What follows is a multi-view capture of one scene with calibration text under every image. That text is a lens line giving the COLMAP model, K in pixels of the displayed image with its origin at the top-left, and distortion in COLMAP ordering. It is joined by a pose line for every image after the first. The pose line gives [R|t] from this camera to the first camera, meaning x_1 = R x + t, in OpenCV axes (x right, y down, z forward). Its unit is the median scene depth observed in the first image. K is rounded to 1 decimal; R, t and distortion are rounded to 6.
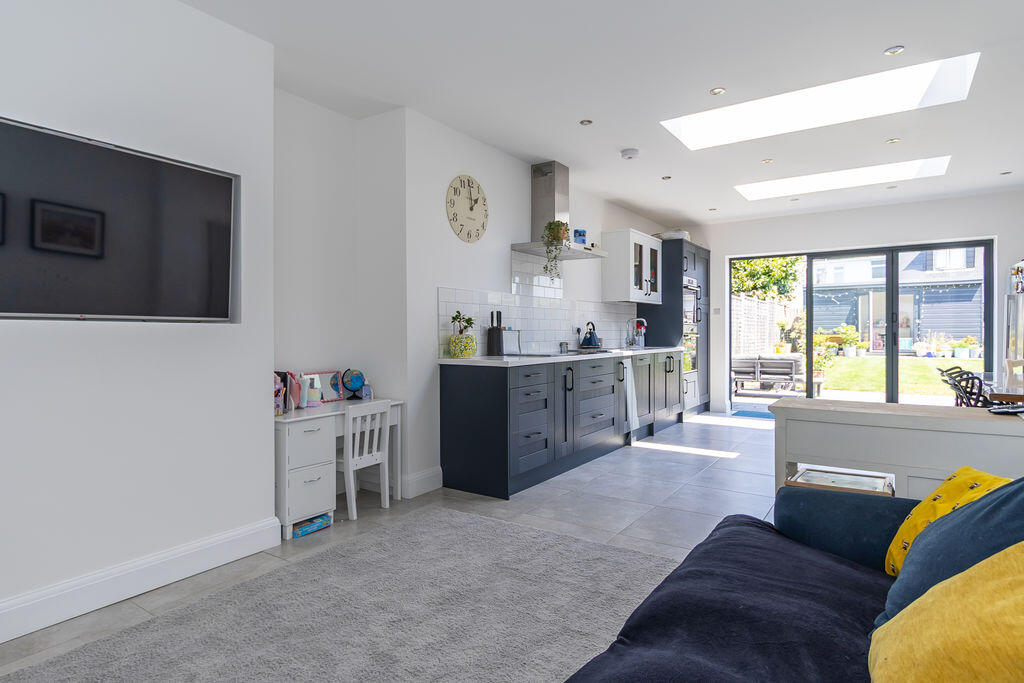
lens RADIAL K [[562.1, 0, 508.5], [0, 562.1, 334.9], [0, 0, 1]] dist [0.001698, 0.000058]
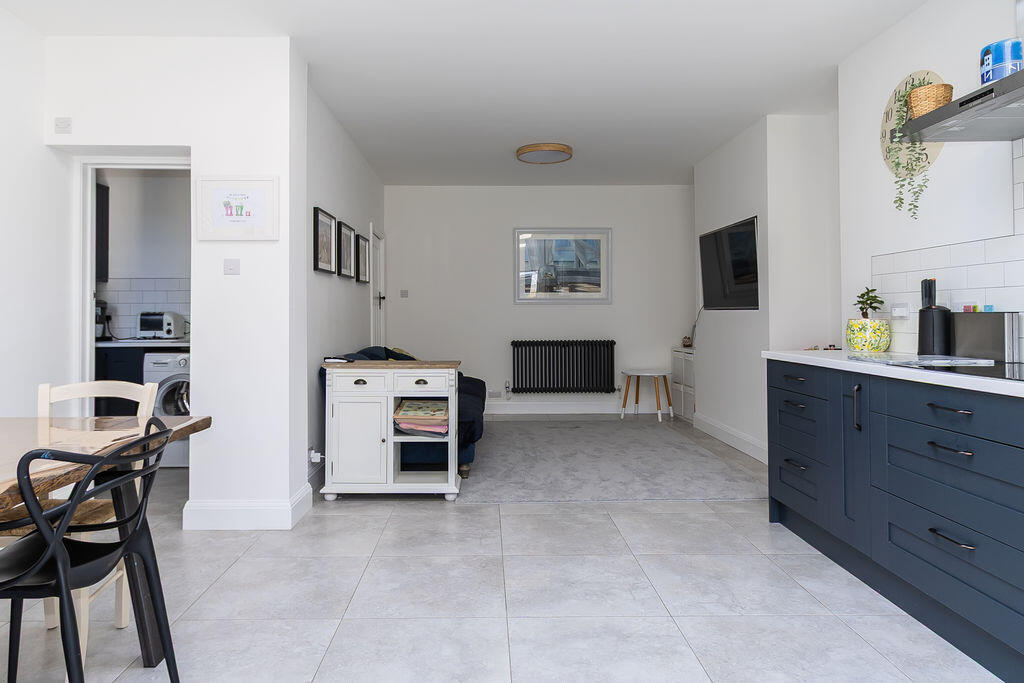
lens RADIAL K [[665.1, 0, 509.8], [0, 665.1, 309.6], [0, 0, 1]] dist [0.000933, 0.000053]
pose [[-0.811145, -0.001131, -0.584845, 0.494219], [0.001508, 0.999991, -0.004025, -0.006581], [0.584844, -0.004147, -0.811135, 0.884674]]
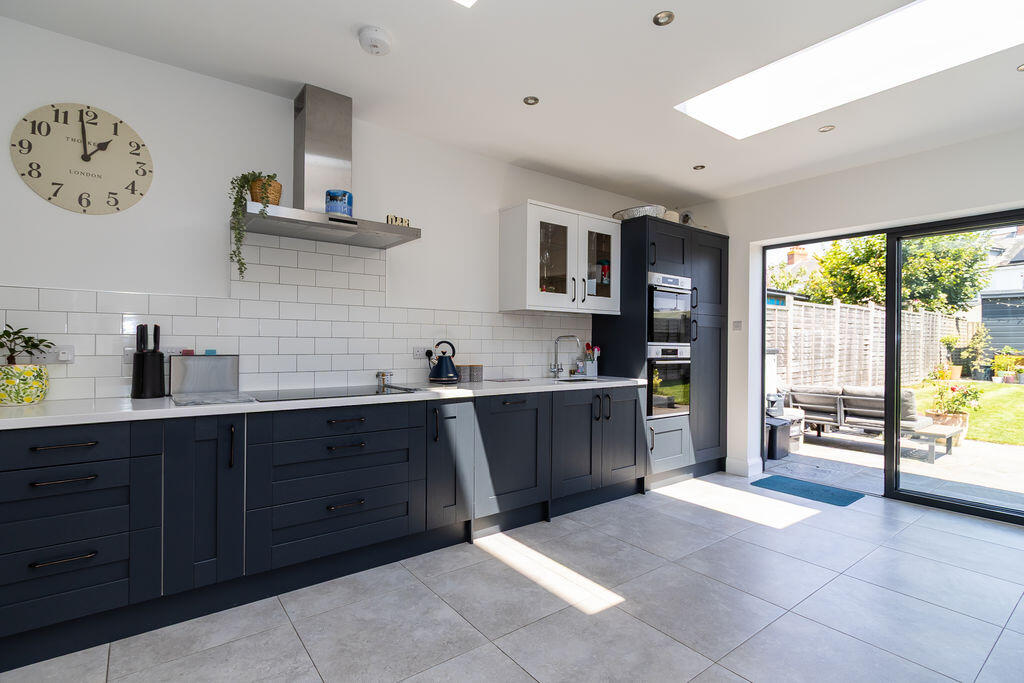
lens RADIAL K [[489.9, 0, 512.0], [0, 489.9, 341.5], [0, 0, 1]] dist [0.000449, -0.000200]
pose [[0.947853, 0.011801, -0.318488, 0.359236], [-0.014123, 0.999888, -0.004983, -0.018595], [0.318394, 0.009221, 0.947914, 0.423344]]
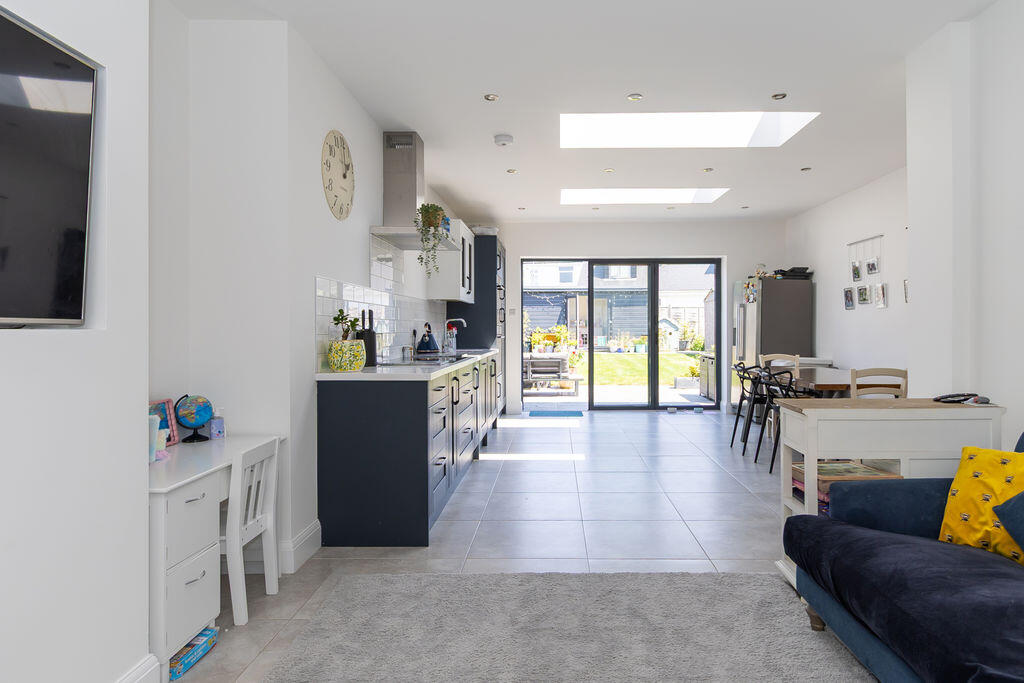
lens RADIAL K [[599.4, 0, 552.7], [0, 599.4, 329.7], [0, 0, 1]] dist [0.002287, 0.000226]
pose [[0.827484, 0.000509, 0.561489, -0.191370], [0.002476, 0.999987, -0.004555, -0.006706], [-0.561483, 0.005160, 0.827472, 0.107730]]
